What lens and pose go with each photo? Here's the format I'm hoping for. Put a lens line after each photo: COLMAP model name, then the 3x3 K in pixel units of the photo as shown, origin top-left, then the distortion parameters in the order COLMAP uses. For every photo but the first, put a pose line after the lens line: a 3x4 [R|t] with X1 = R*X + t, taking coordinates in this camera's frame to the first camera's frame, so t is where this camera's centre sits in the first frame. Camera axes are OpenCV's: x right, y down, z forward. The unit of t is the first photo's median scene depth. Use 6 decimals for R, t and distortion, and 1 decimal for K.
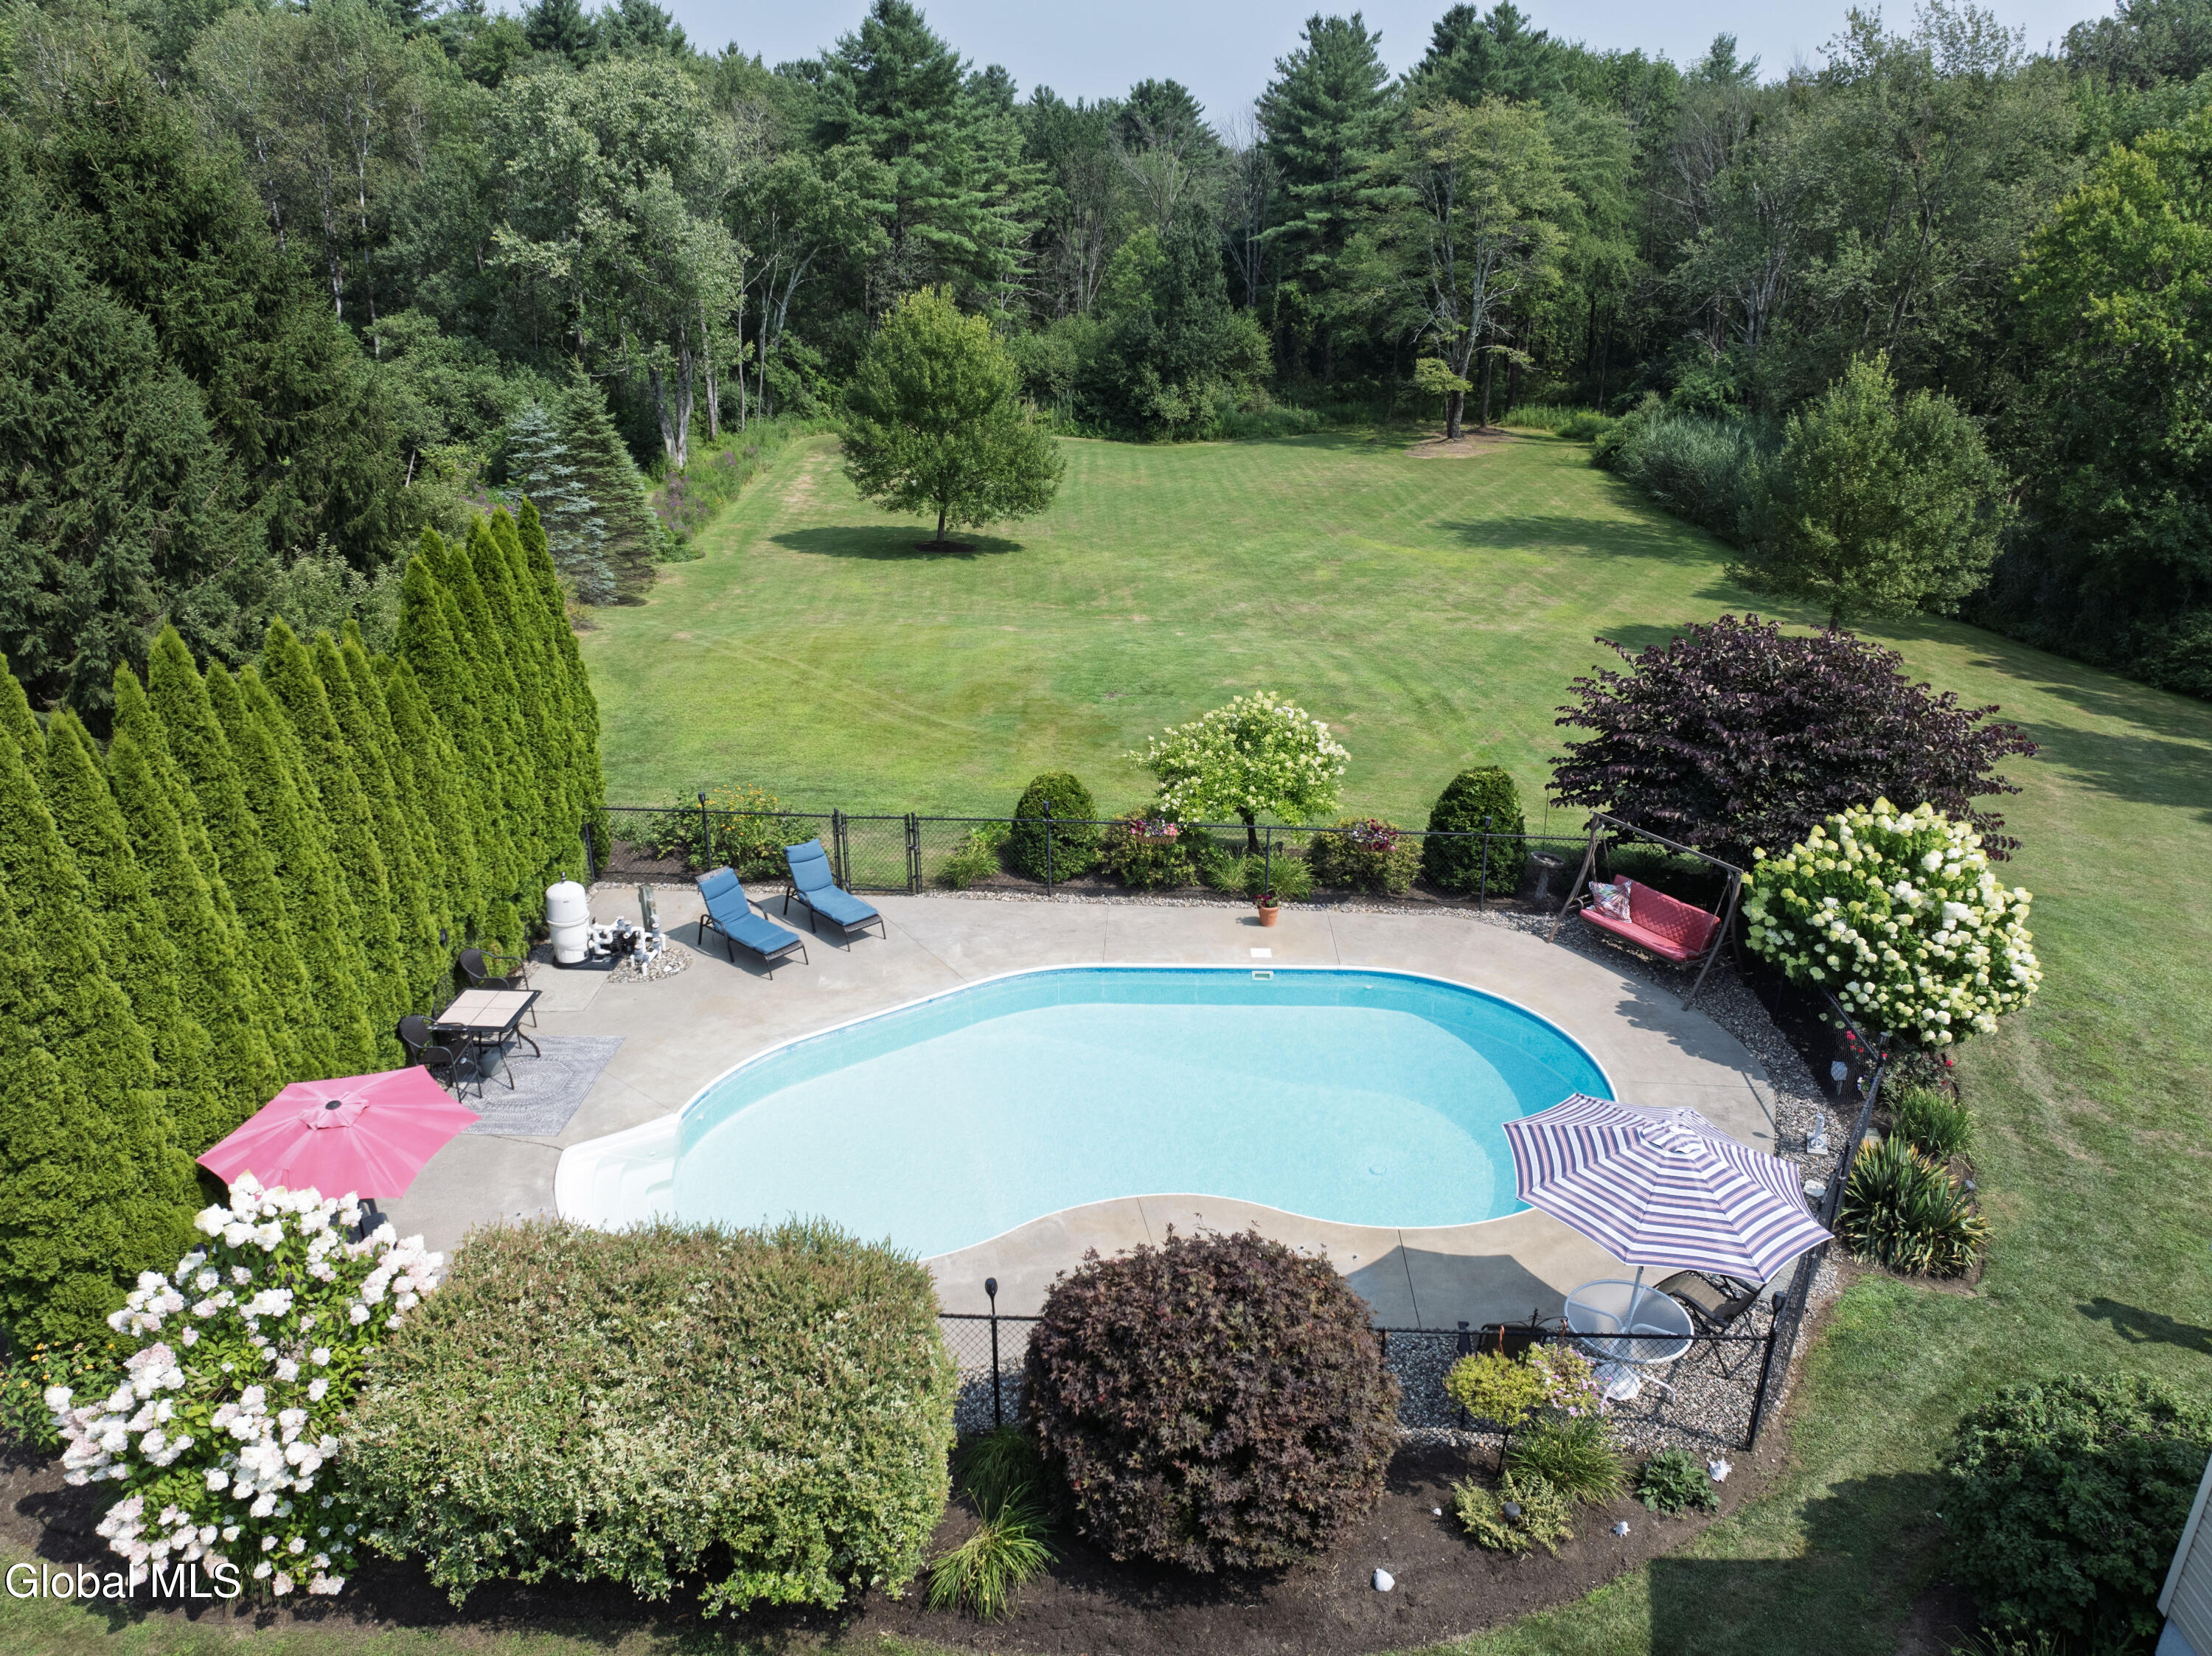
lens RADIAL K [[1548.0, 0, 1106.0], [0, 1548.0, 828.0], [0, 0, 1]] dist [-0.040761, 0.000065]
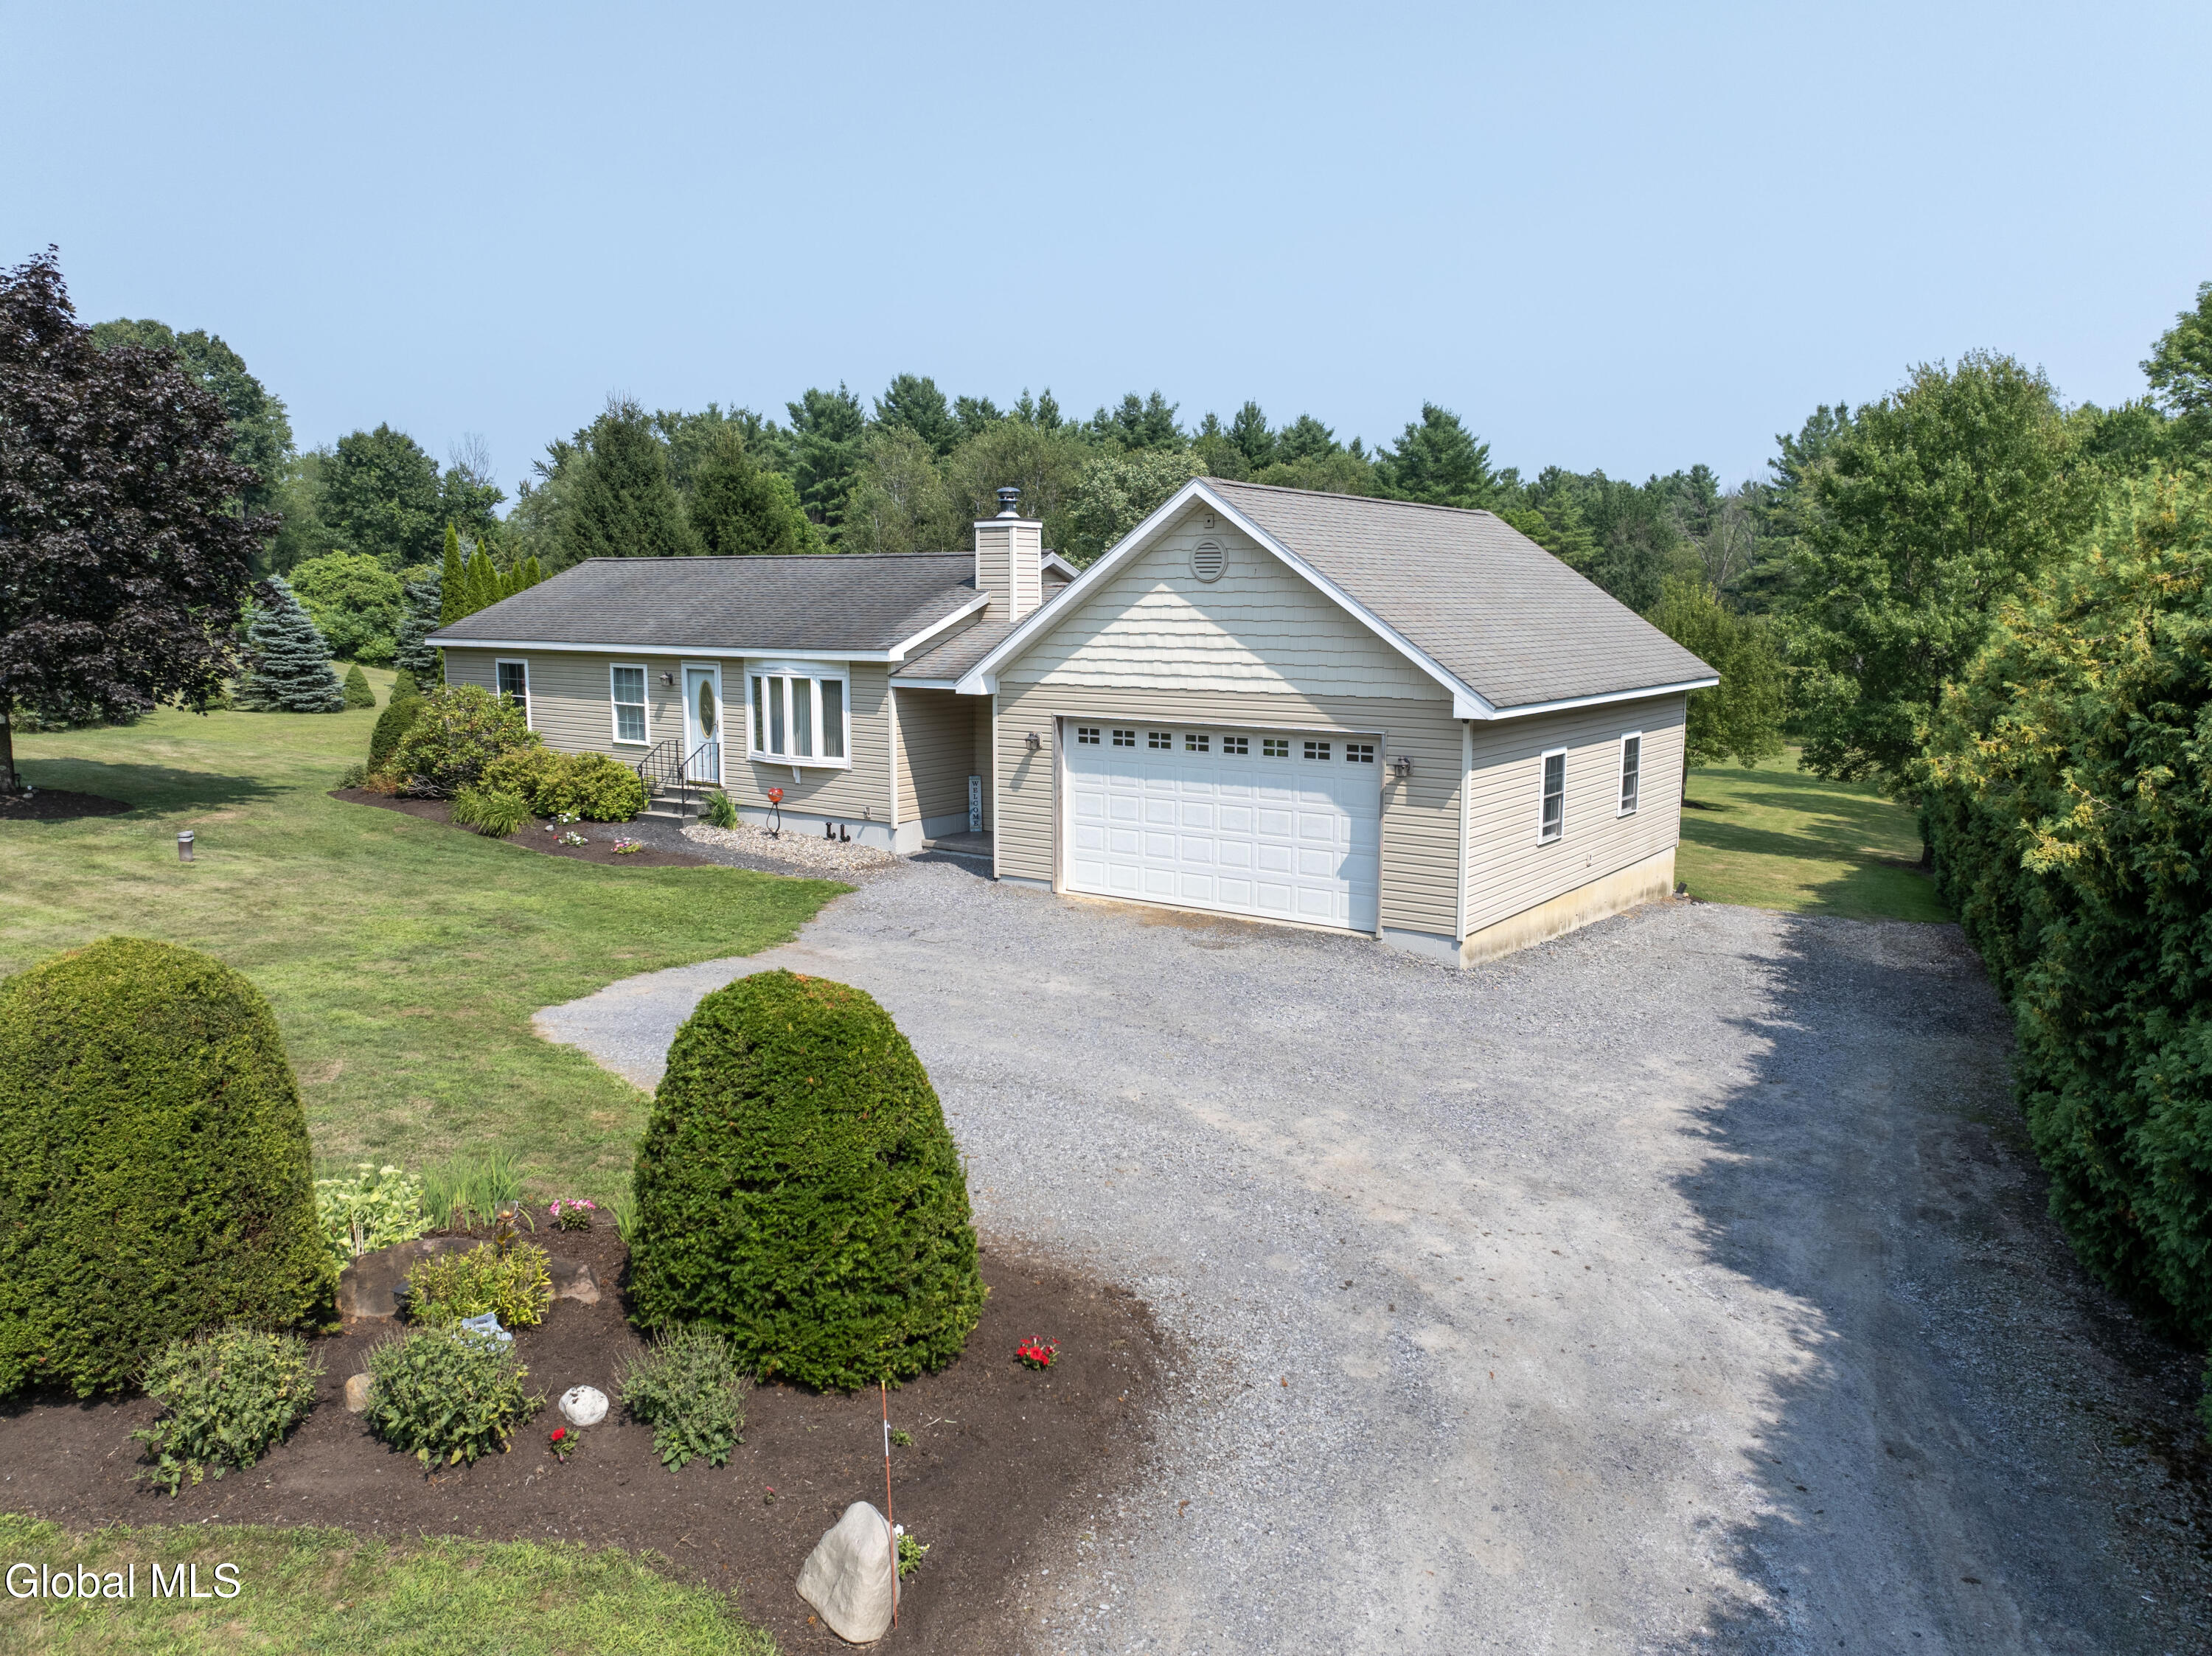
lens RADIAL K [[1548.0, 0, 1106.0], [0, 1548.0, 828.0], [0, 0, 1]] dist [-0.040761, 0.000065]
pose [[0.842786, 0.080264, -0.532230, 0.932941], [-0.208602, 0.960246, -0.185509, 0.324923], [0.496182, 0.267369, 0.826025, -0.445417]]
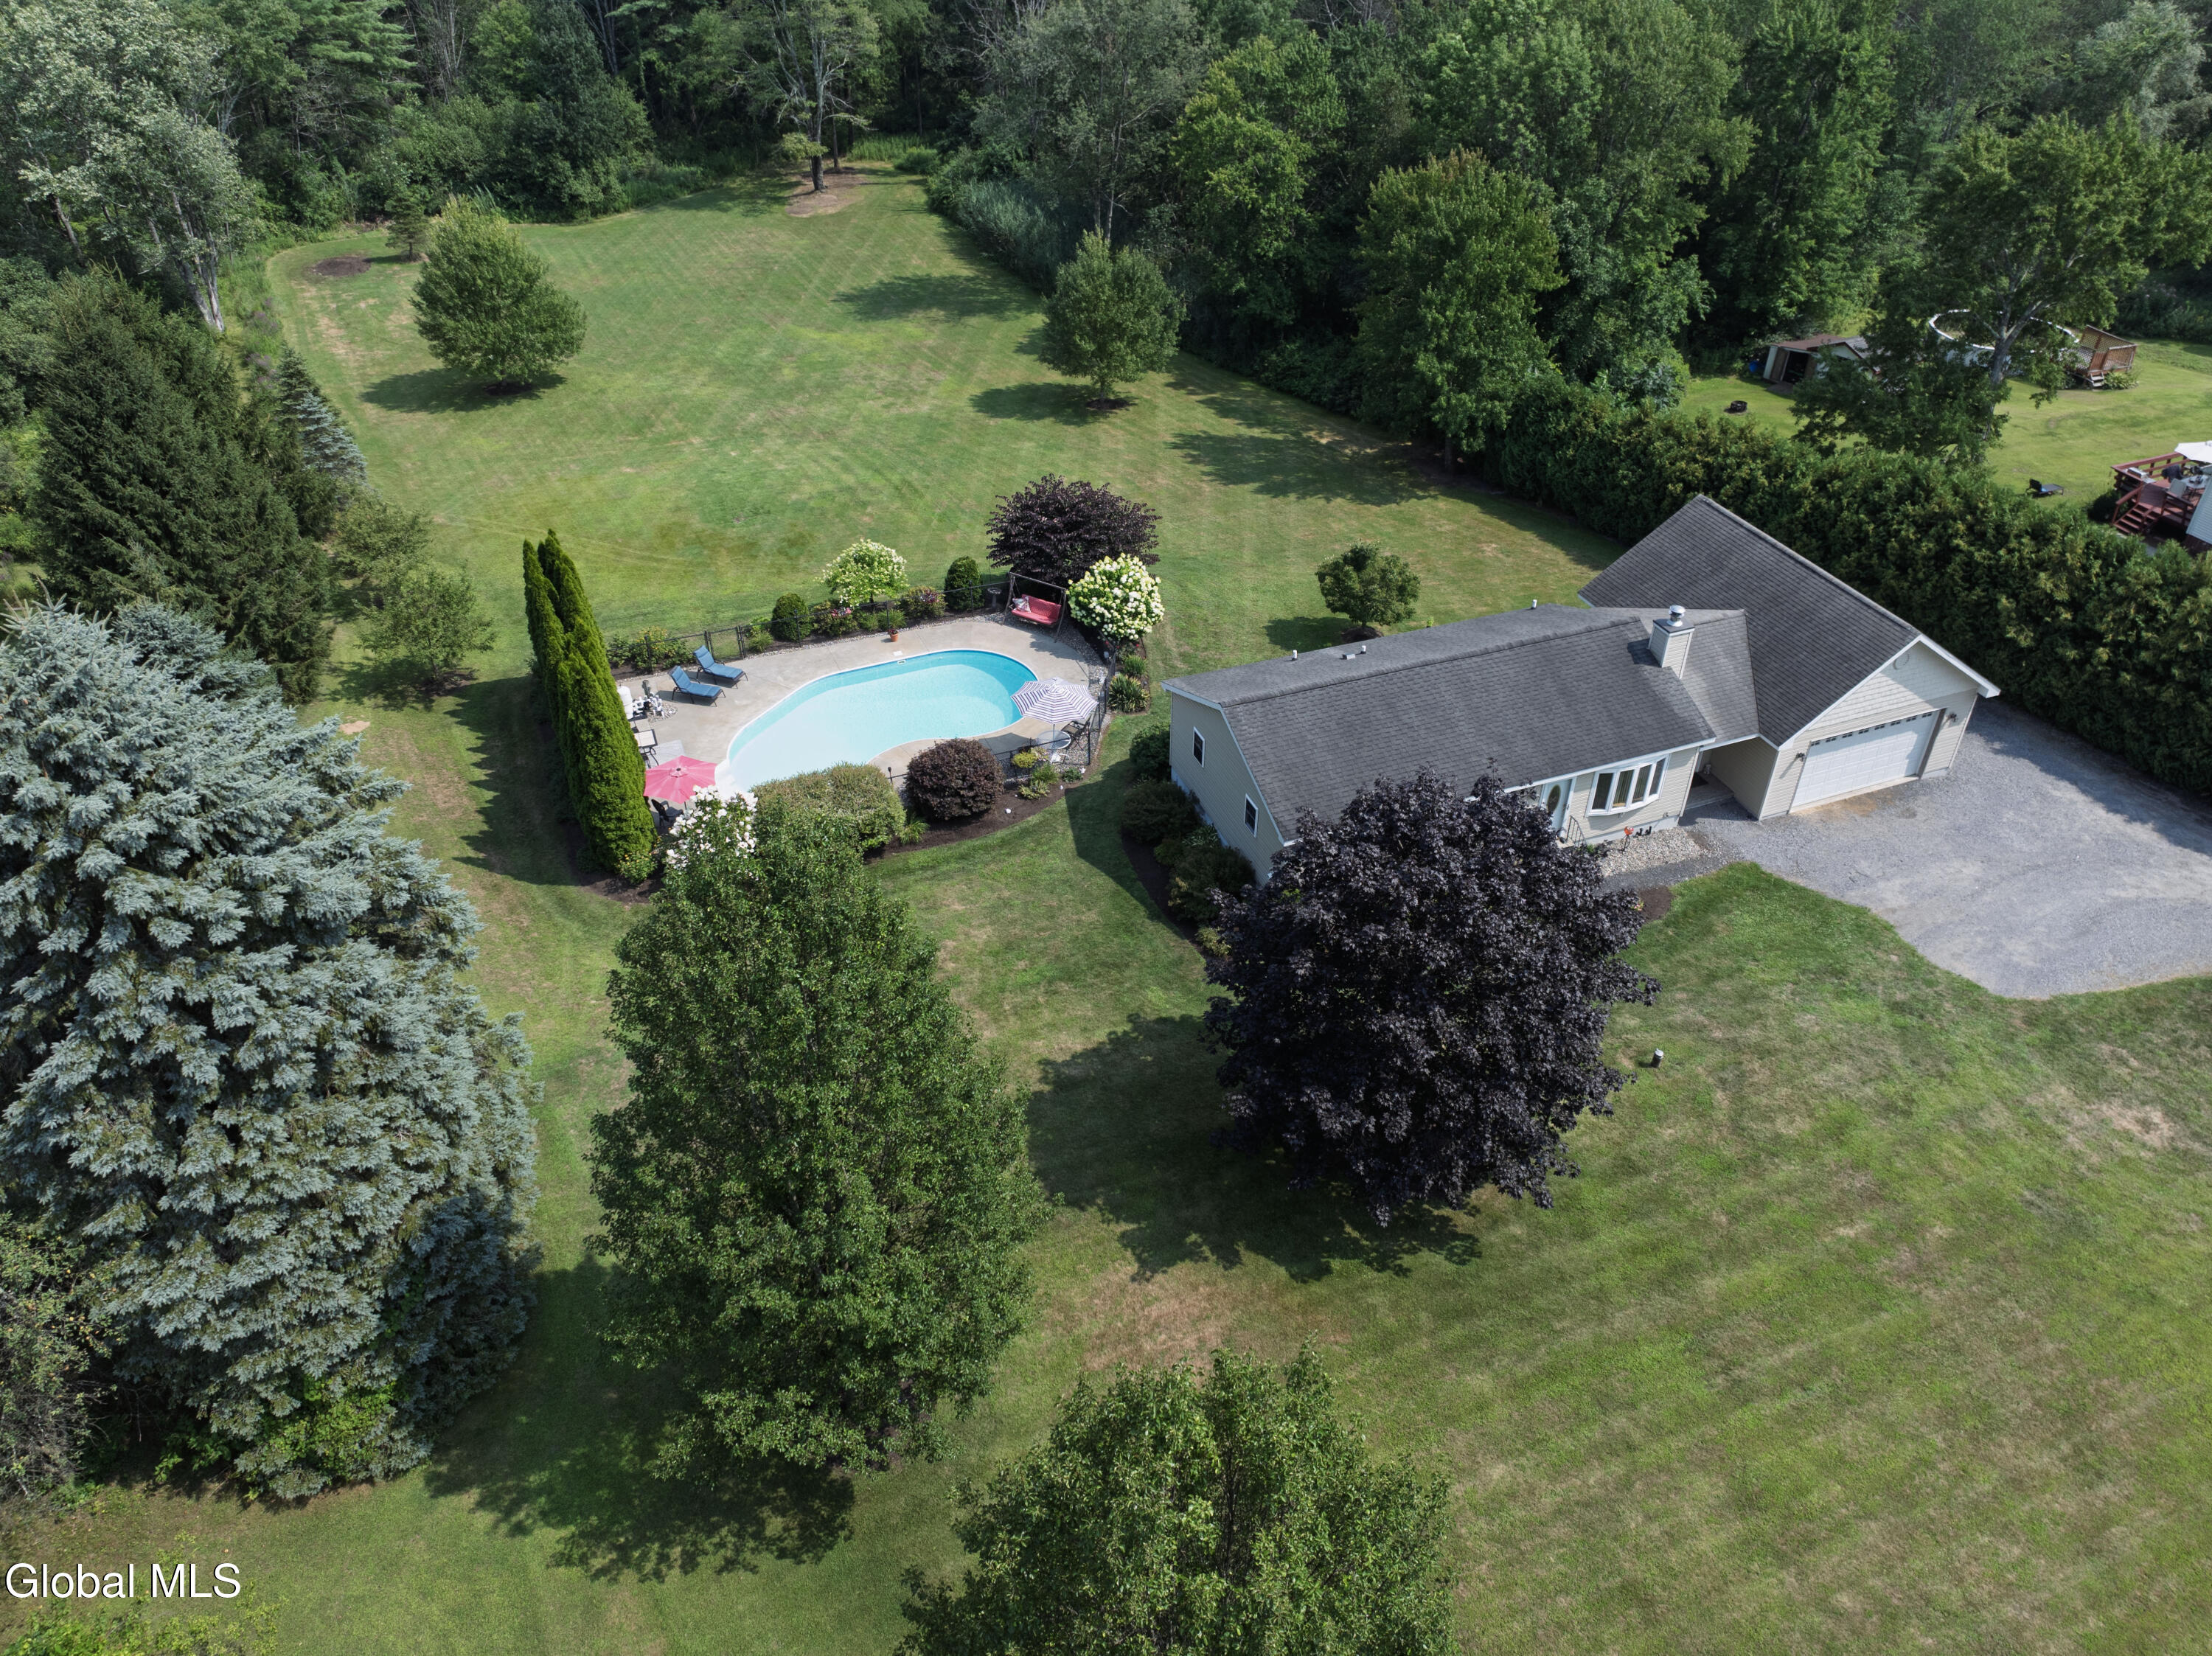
lens RADIAL K [[1553.8, 0, 1106.0], [0, 1553.8, 828.0], [0, 0, 1]] dist [-0.030771, 0.001218]
pose [[0.908685, -0.250864, 0.333706, -0.290952], [0.161343, 0.948243, 0.273504, -0.164596], [-0.385046, -0.194688, 0.902129, -0.847246]]
